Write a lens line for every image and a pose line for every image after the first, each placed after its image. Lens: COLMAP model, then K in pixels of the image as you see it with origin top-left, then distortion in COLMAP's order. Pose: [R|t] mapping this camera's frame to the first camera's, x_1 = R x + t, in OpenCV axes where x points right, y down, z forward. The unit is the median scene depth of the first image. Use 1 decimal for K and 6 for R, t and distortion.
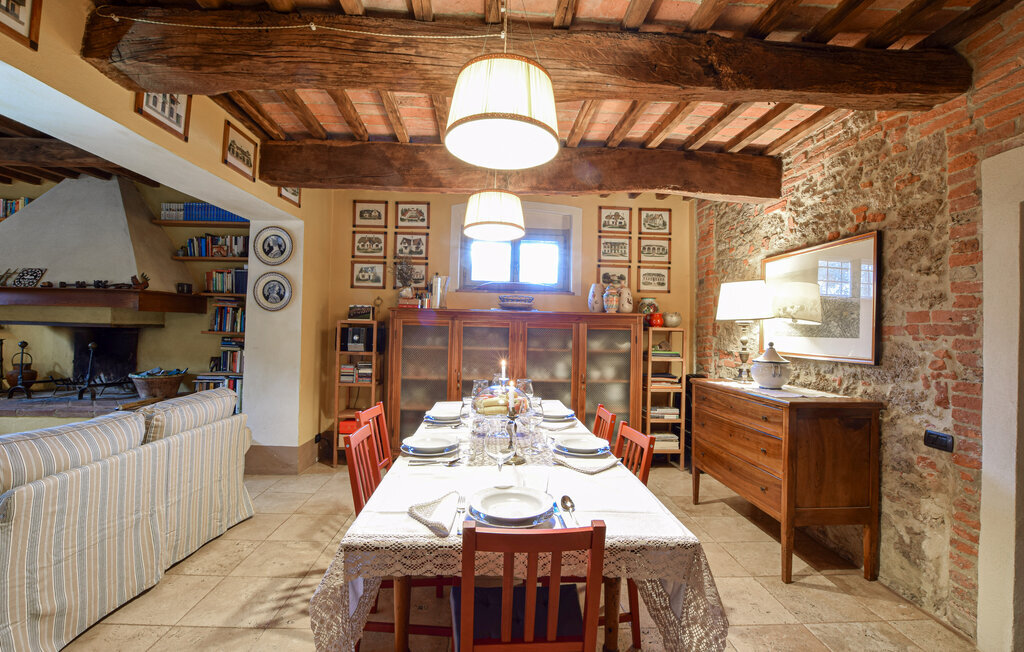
lens RADIAL K [[457.0, 0, 512.7], [0, 457.0, 319.7], [0, 0, 1]] dist [-0.024044, 0.000746]
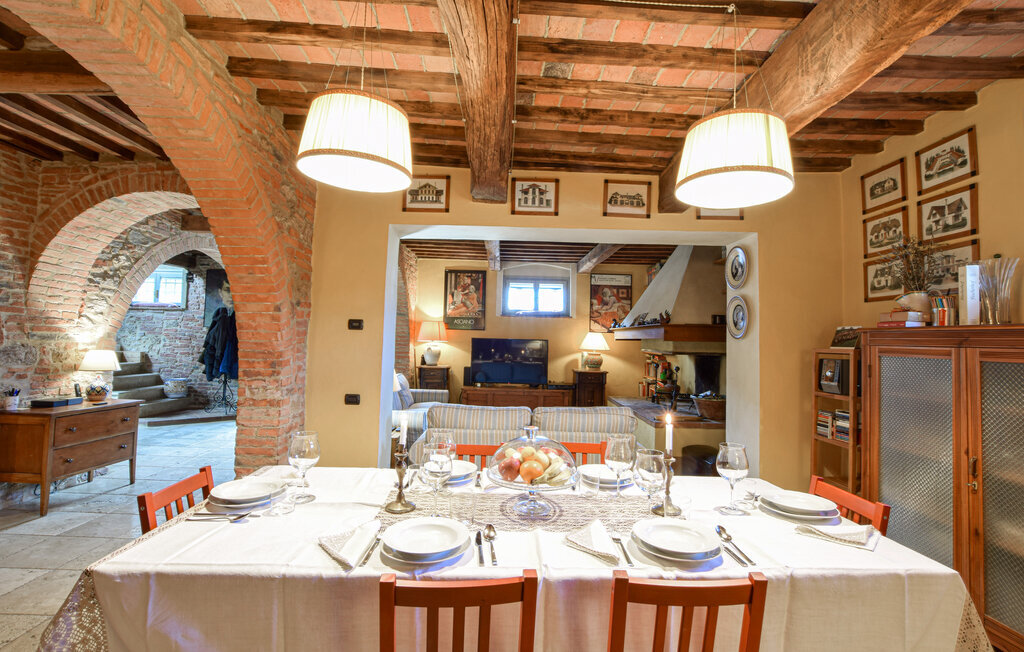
lens RADIAL K [[457.0, 0, 512.7], [0, 457.0, 319.7], [0, 0, 1]] dist [-0.024044, 0.000746]
pose [[-0.027450, -0.064384, -0.997548, 0.338543], [-0.004720, 0.997921, -0.064278, 0.003525], [0.999612, 0.002944, -0.027697, 0.485098]]
